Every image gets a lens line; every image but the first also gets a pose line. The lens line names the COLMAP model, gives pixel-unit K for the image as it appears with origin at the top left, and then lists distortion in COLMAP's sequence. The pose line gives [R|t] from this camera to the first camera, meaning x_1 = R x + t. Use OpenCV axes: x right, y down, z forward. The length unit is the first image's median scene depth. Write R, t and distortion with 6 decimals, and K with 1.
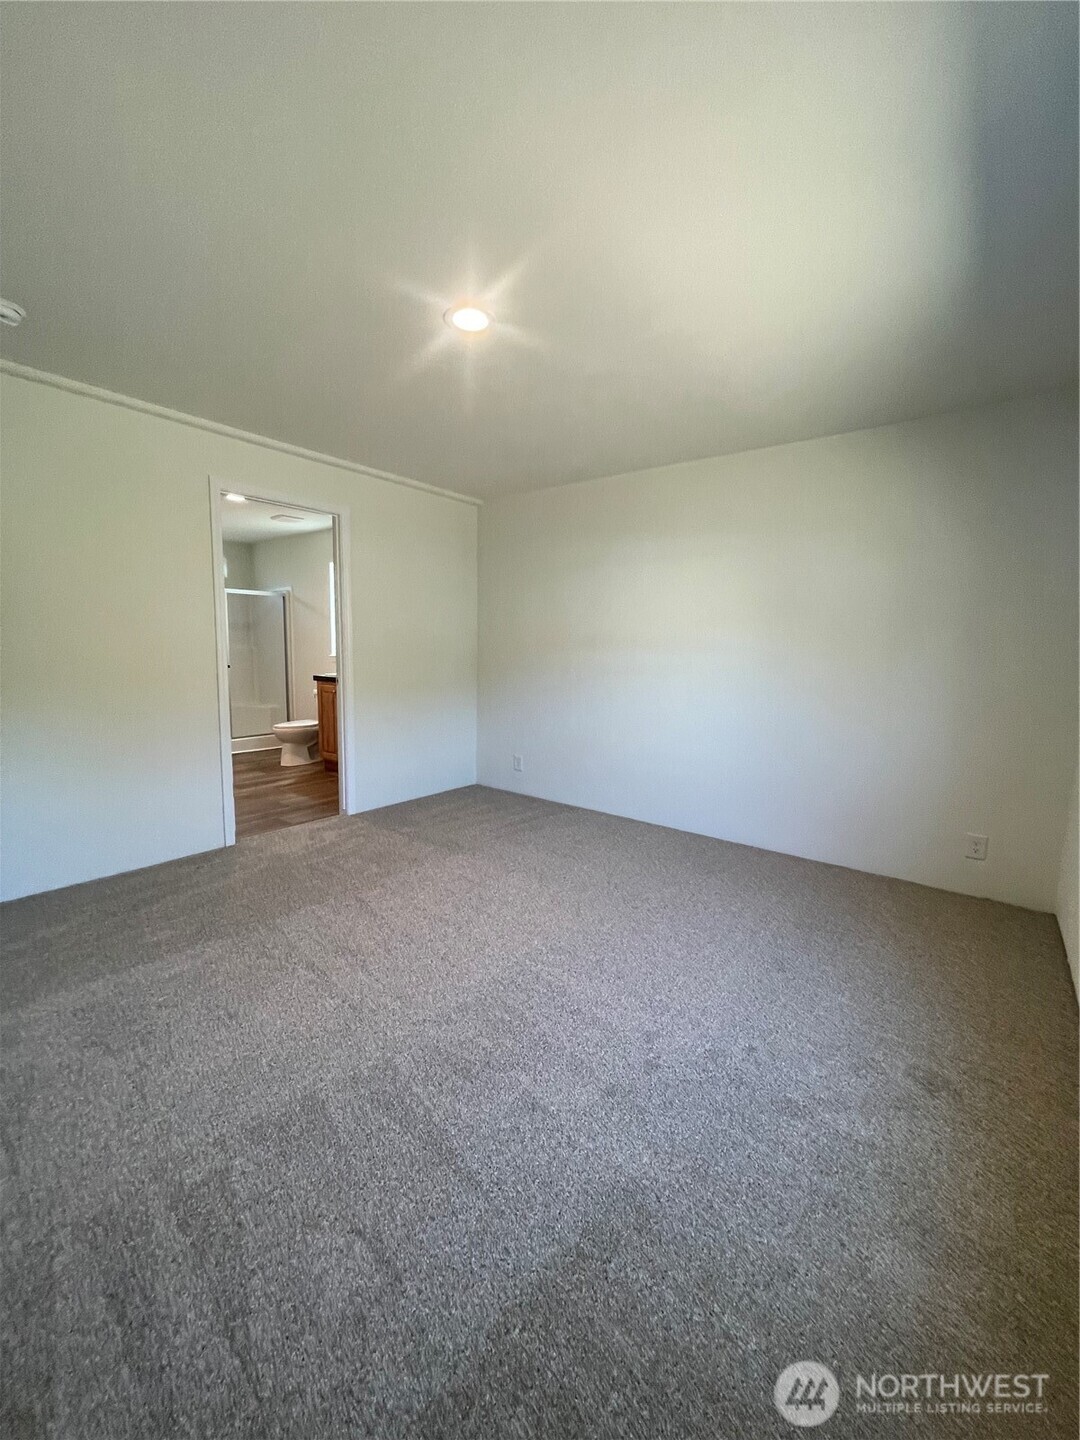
lens RADIAL K [[583.1, 0, 544.8], [0, 583.1, 712.6], [0, 0, 1]] dist [0.002701, 0.000461]
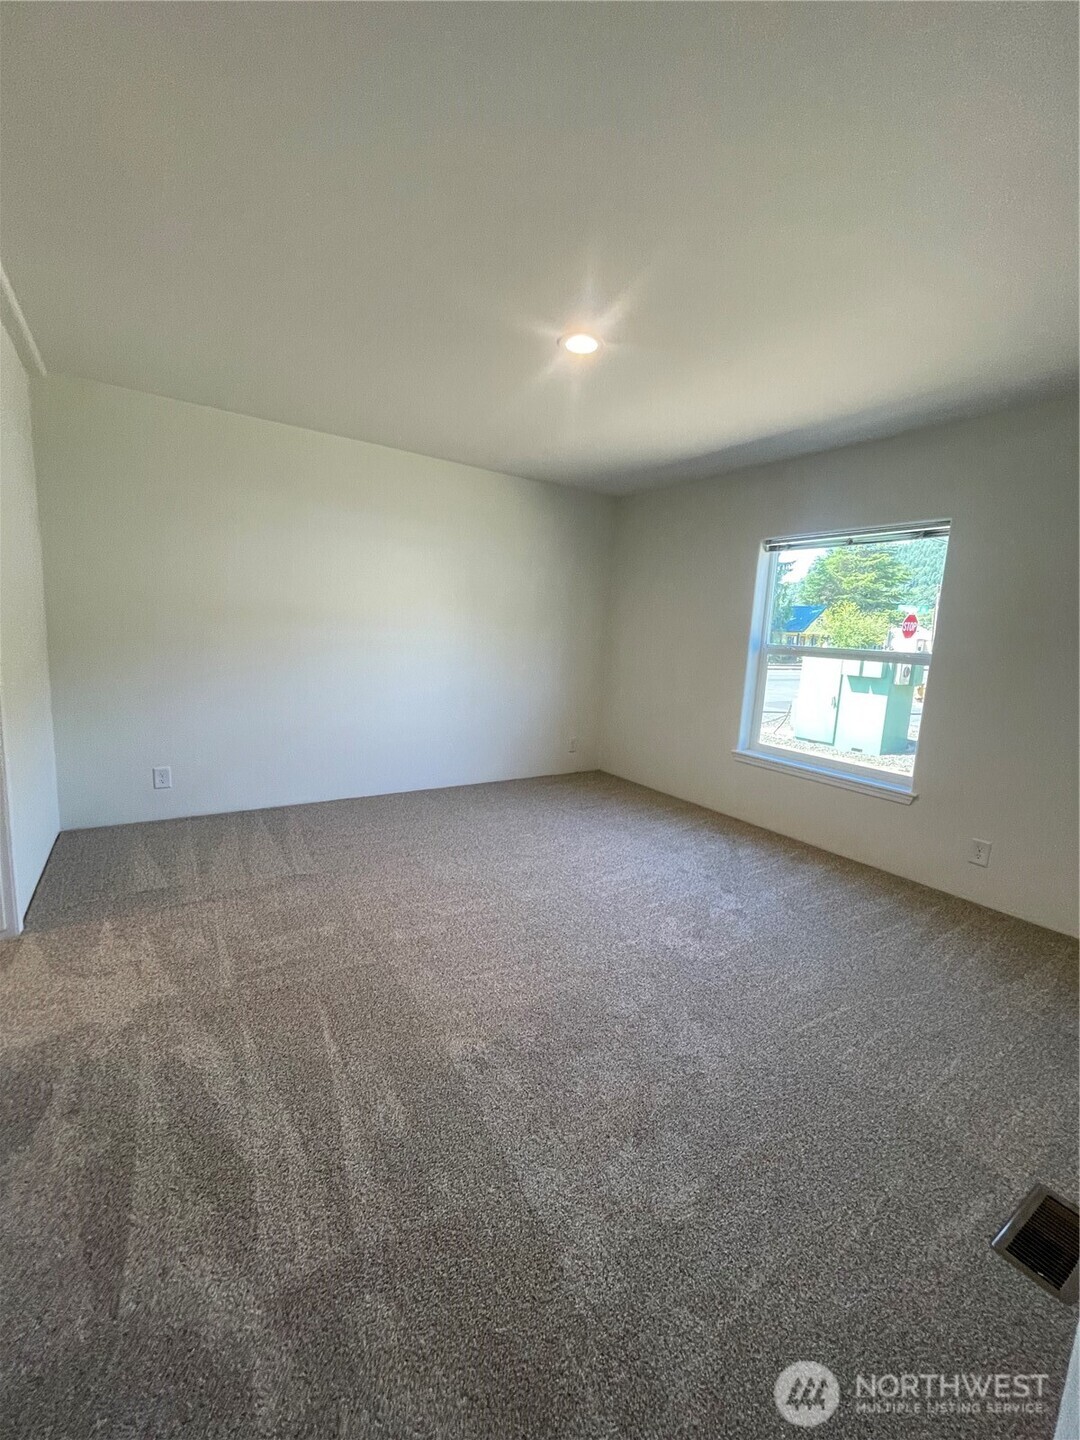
lens RADIAL K [[572.7, 0, 547.1], [0, 572.7, 724.2], [0, 0, 1]] dist [-0.008007, 0.000097]
pose [[0.305732, -0.144361, 0.941110, -0.874923], [0.069407, 0.989188, 0.129188, -0.059015], [-0.949584, 0.025822, 0.312446, 0.526290]]
